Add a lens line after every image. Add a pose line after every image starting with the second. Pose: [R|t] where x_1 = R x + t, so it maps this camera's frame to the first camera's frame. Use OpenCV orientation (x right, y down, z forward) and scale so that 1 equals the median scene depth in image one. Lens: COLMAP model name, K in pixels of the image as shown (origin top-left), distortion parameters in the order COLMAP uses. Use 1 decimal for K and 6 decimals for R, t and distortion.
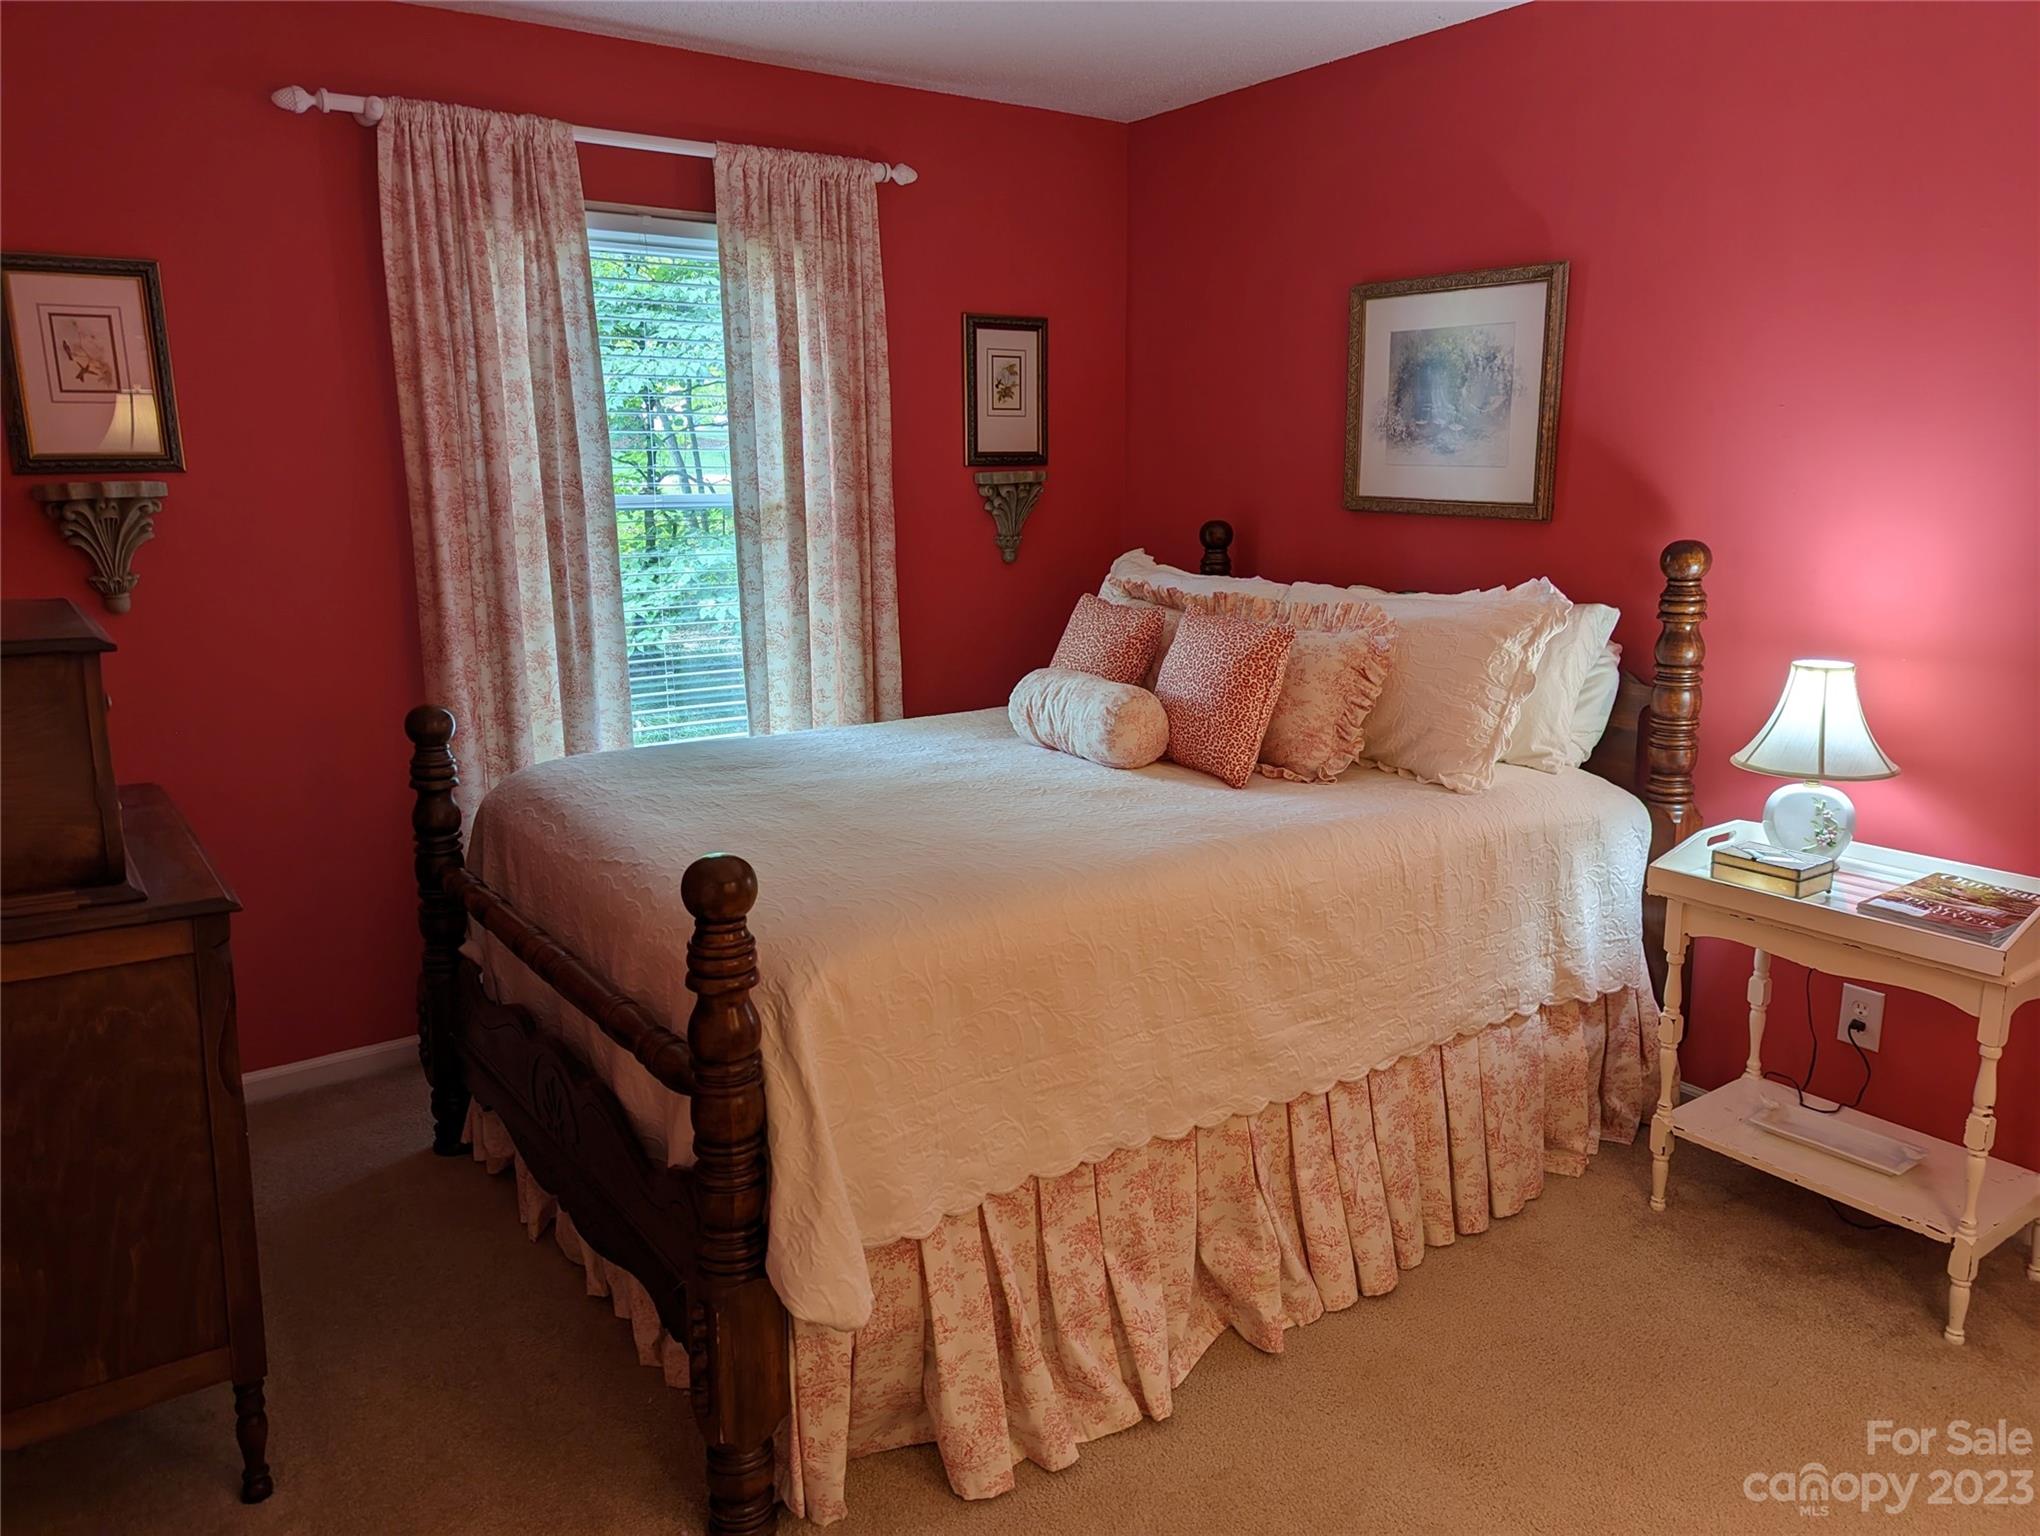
lens RADIAL K [[1431.4, 0, 1018.8], [0, 1431.4, 766.5], [0, 0, 1]] dist [0.069326, -0.063169]
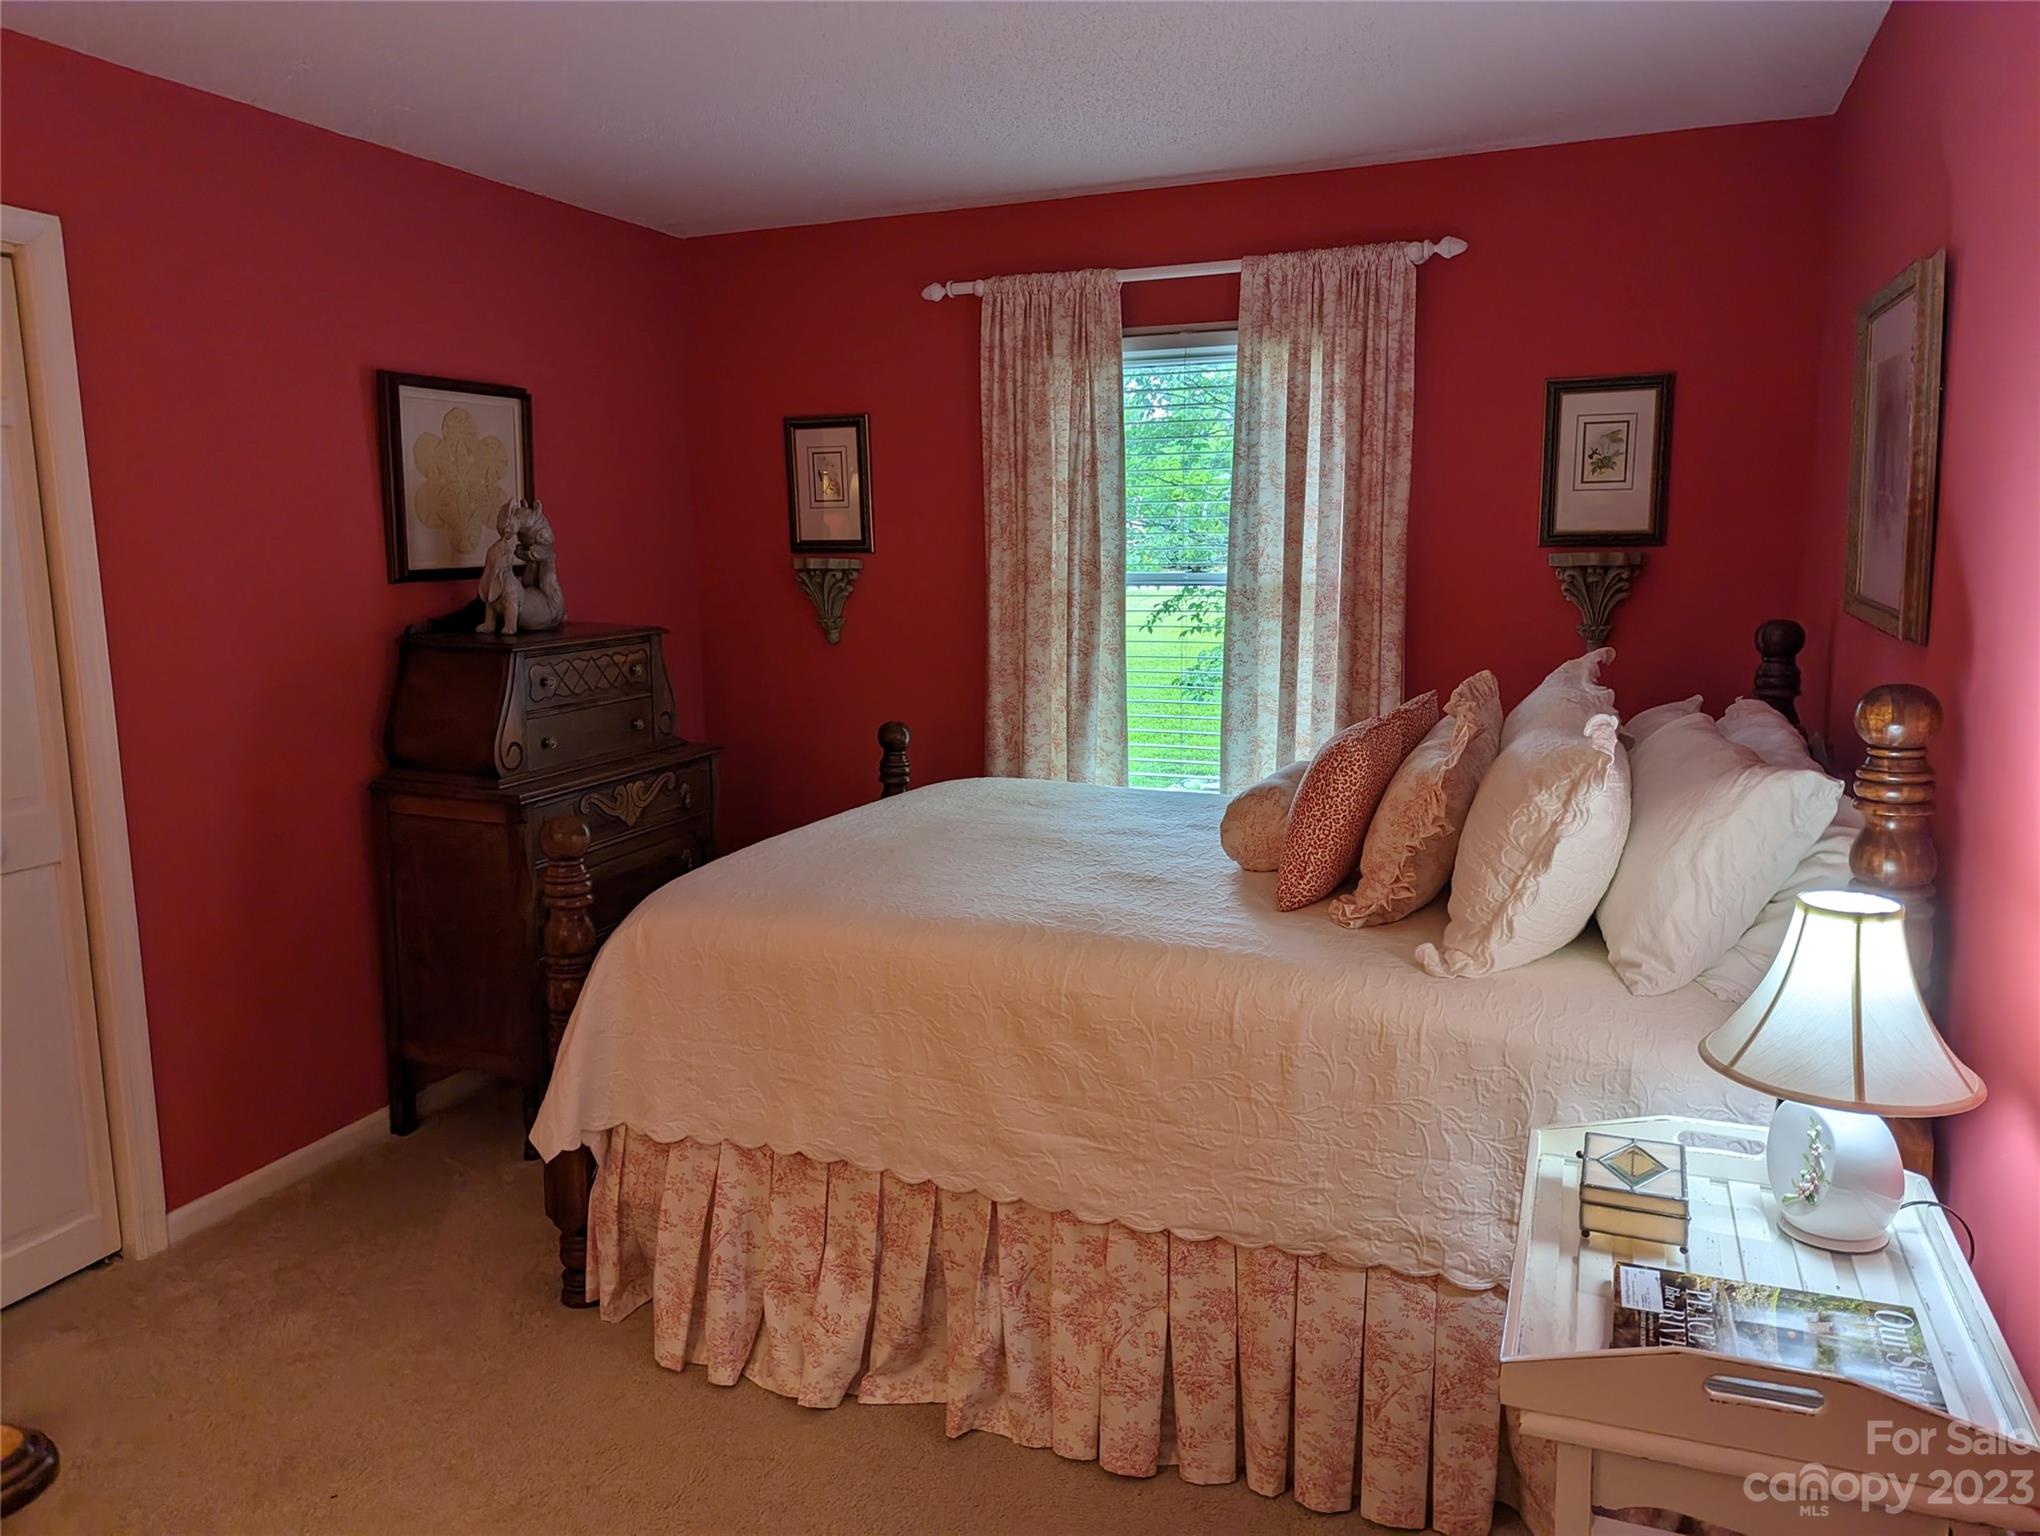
lens RADIAL K [[1431.4, 0, 1016.8], [0, 1431.4, 768.4], [0, 0, 1]] dist [0.069326, -0.063169]
pose [[0.535676, 0.137181, -0.833206, 0.715722], [-0.172936, 0.983624, 0.050763, -0.079369], [0.826525, 0.116899, 0.550628, 0.318041]]
